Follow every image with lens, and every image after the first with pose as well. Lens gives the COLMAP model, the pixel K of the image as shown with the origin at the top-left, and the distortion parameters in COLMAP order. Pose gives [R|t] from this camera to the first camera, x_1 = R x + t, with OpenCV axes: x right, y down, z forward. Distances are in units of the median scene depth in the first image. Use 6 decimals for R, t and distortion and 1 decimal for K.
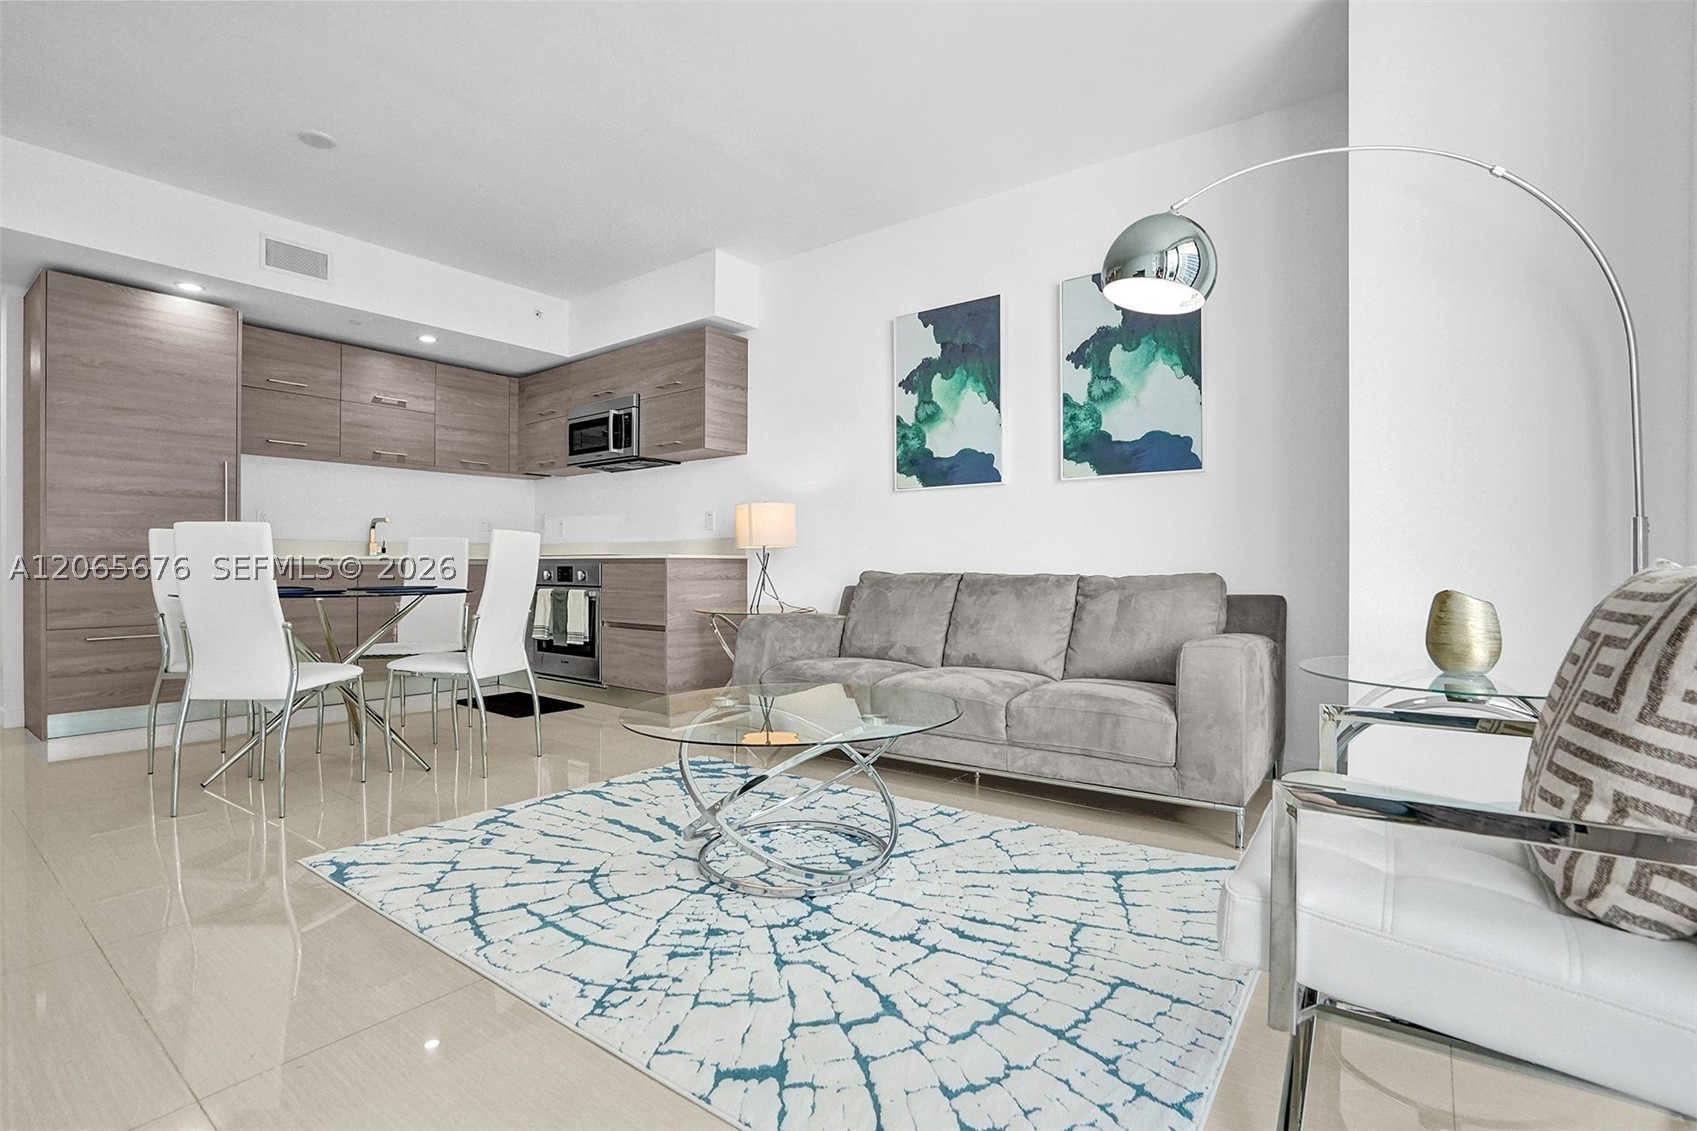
lens RADIAL K [[802.3, 0, 847.2], [0, 802.3, 560.7], [0, 0, 1]] dist [-0.068714, 0.031474]
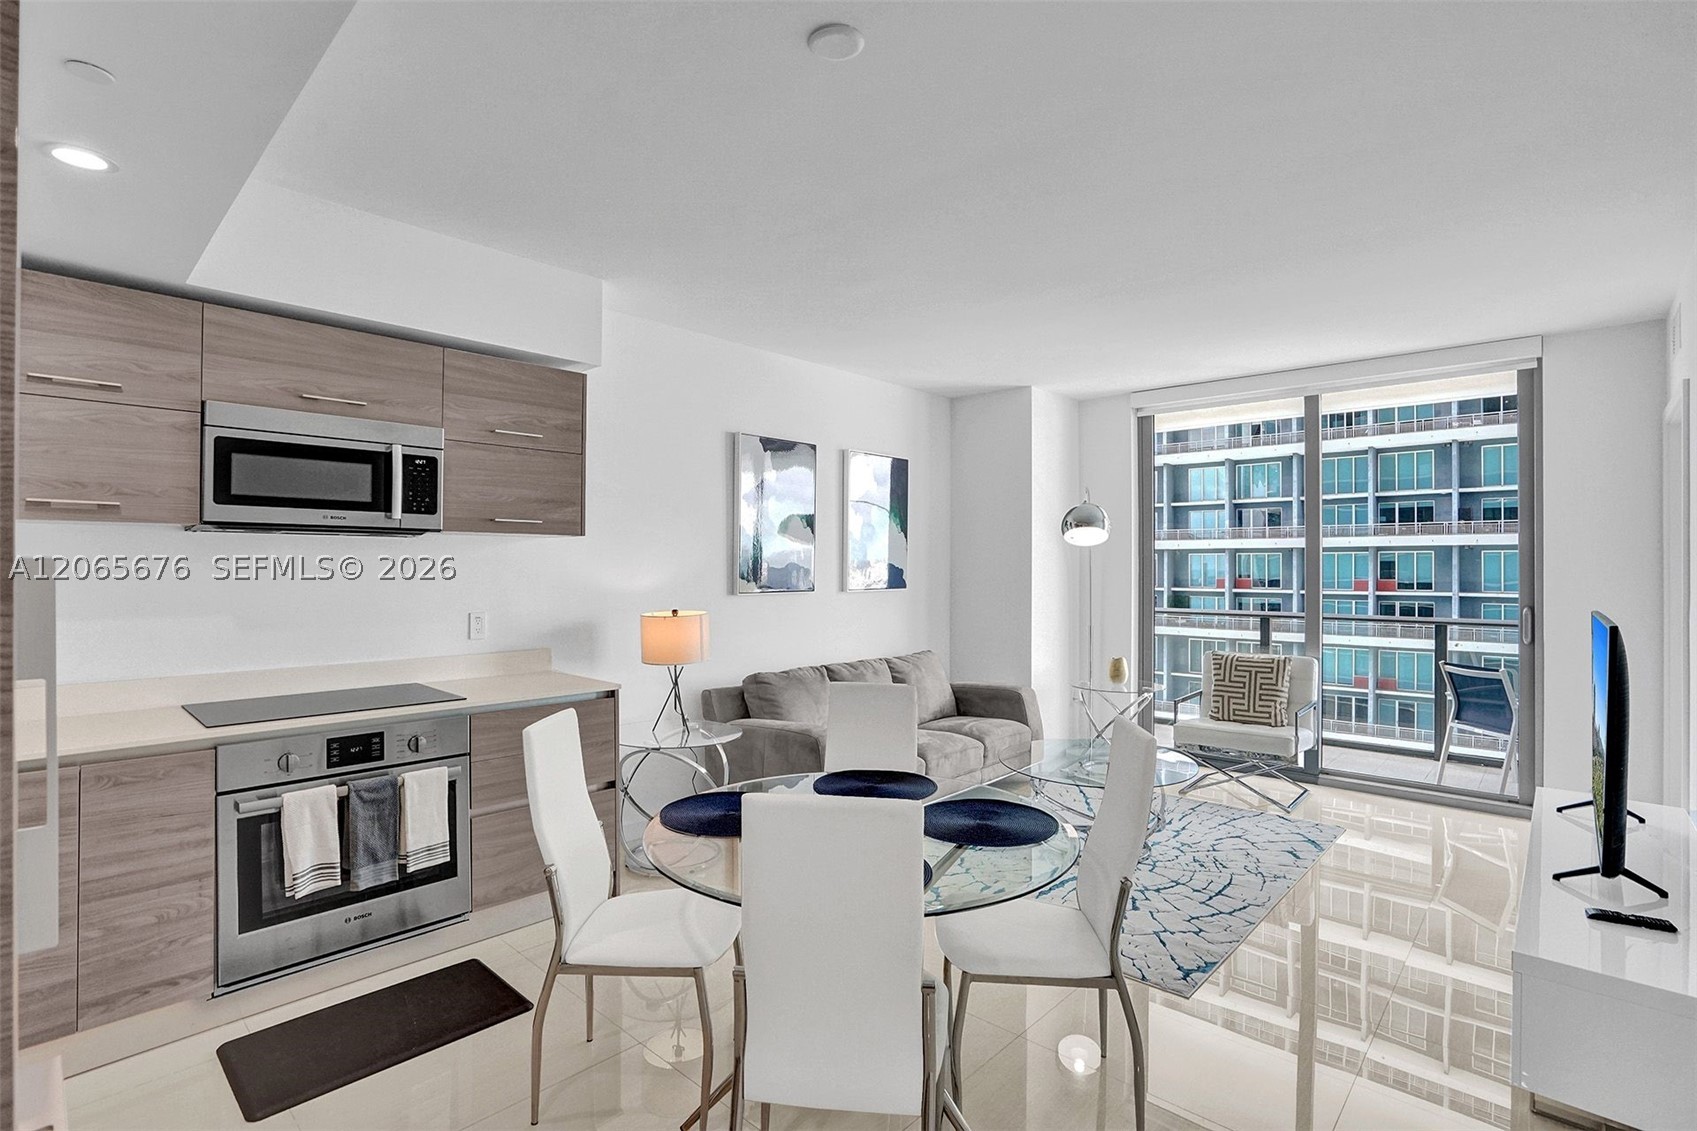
lens RADIAL K [[818.3, 0, 853.8], [0, 818.3, 563.5], [0, 0, 1]] dist [-0.023117, 0.000080]
pose [[0.080769, 0.008961, 0.996693, -1.433788], [-0.006232, 0.999945, -0.008485, -0.169449], [-0.996713, -0.005526, 0.080820, 1.050978]]
